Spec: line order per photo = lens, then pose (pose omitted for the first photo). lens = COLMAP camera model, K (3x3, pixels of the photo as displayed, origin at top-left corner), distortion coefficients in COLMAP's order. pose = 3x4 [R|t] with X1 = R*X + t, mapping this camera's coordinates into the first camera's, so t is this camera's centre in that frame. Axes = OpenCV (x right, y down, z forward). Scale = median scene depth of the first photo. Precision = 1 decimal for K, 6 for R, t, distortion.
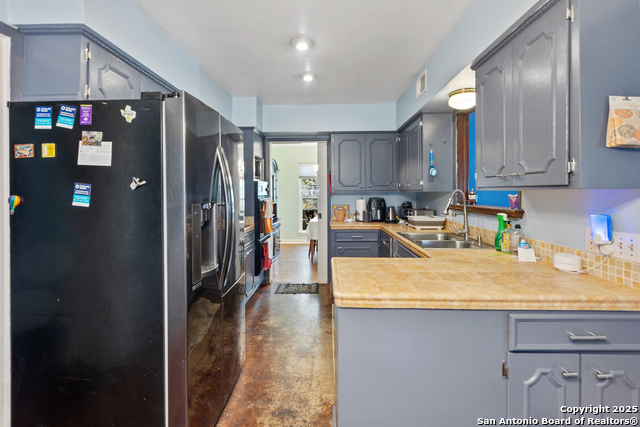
lens RADIAL K [[296.5, 0, 318.0], [0, 296.5, 192.7], [0, 0, 1]] dist [0.001422, -0.000610]
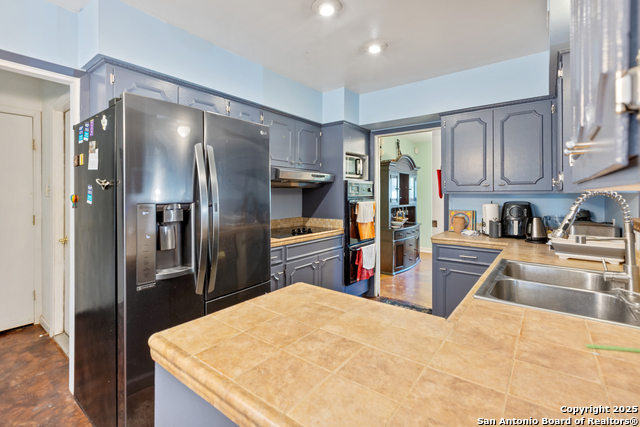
lens RADIAL K [[296.5, 0, 319.0], [0, 296.5, 194.5], [0, 0, 1]] dist [0.001422, -0.000610]
pose [[0.801732, 0.007204, -0.597640, 0.245552], [-0.004835, 0.999973, 0.005568, -0.001050], [0.597664, -0.001575, 0.801745, 0.209489]]
